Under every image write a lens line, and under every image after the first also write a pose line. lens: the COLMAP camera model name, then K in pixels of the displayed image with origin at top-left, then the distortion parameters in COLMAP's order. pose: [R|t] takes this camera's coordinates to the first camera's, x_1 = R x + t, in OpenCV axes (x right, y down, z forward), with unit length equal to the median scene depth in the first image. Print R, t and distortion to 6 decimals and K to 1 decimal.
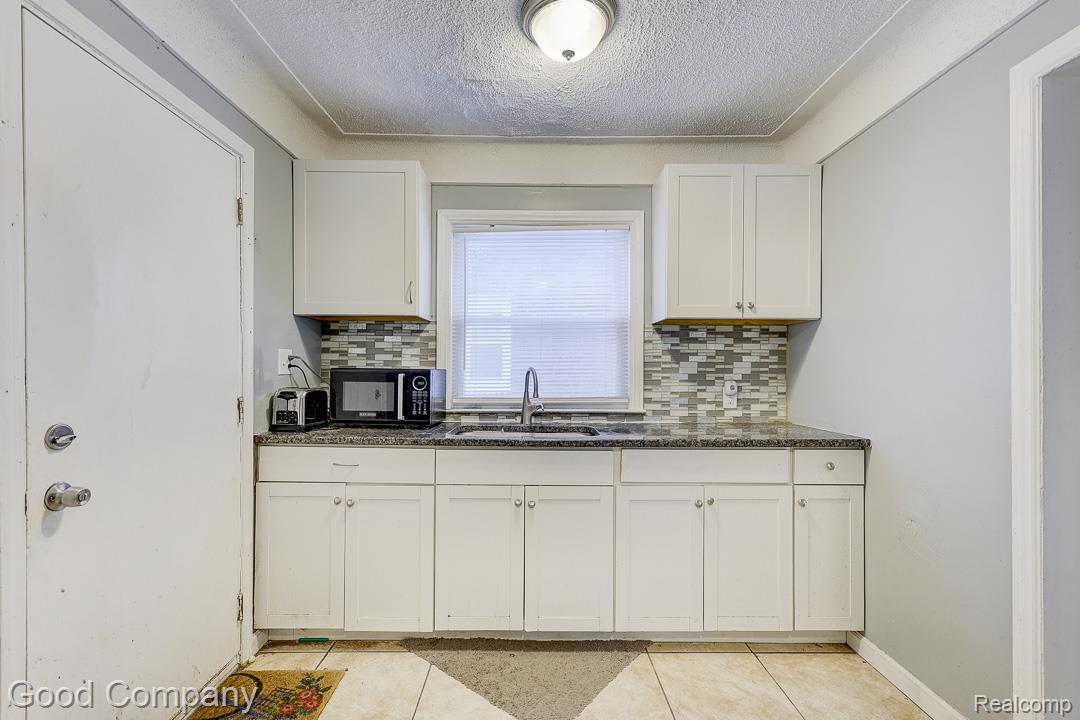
lens RADIAL K [[496.8, 0, 536.0], [0, 496.8, 363.3], [0, 0, 1]] dist [-0.000406, -0.000179]
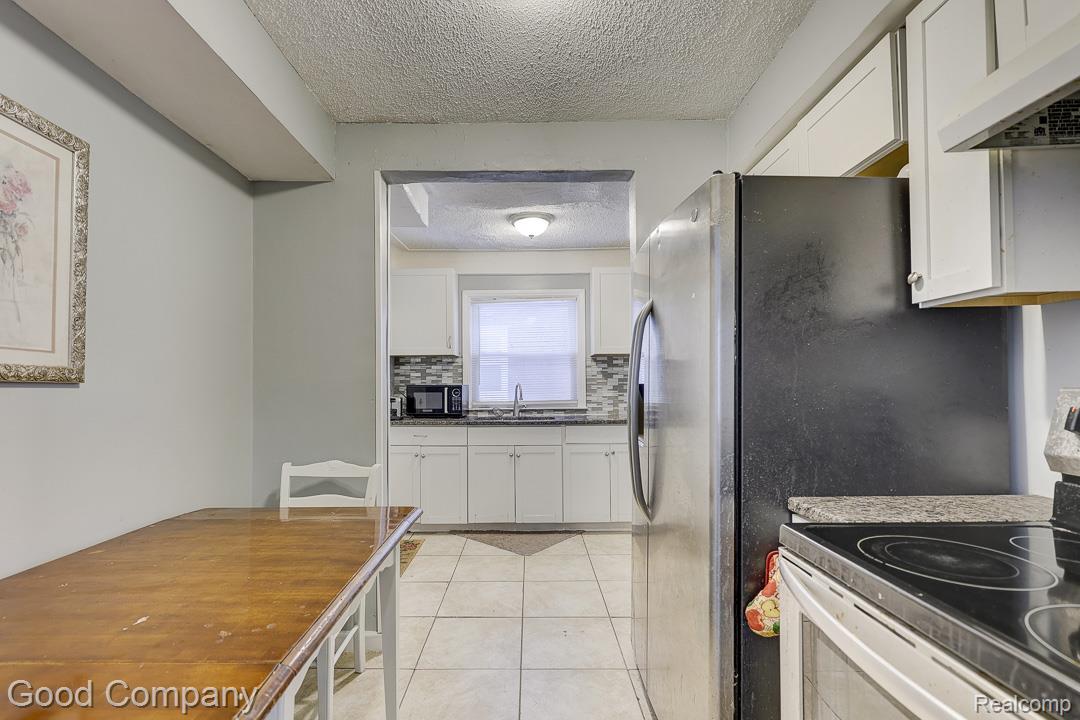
lens RADIAL K [[496.8, 0, 536.0], [0, 496.8, 363.3], [0, 0, 1]] dist [-0.000406, -0.000179]
pose [[0.999889, -0.014292, 0.004192, 0.042370], [0.014401, 0.999523, -0.027302, -0.011821], [-0.003799, 0.027359, 0.999618, -0.692512]]
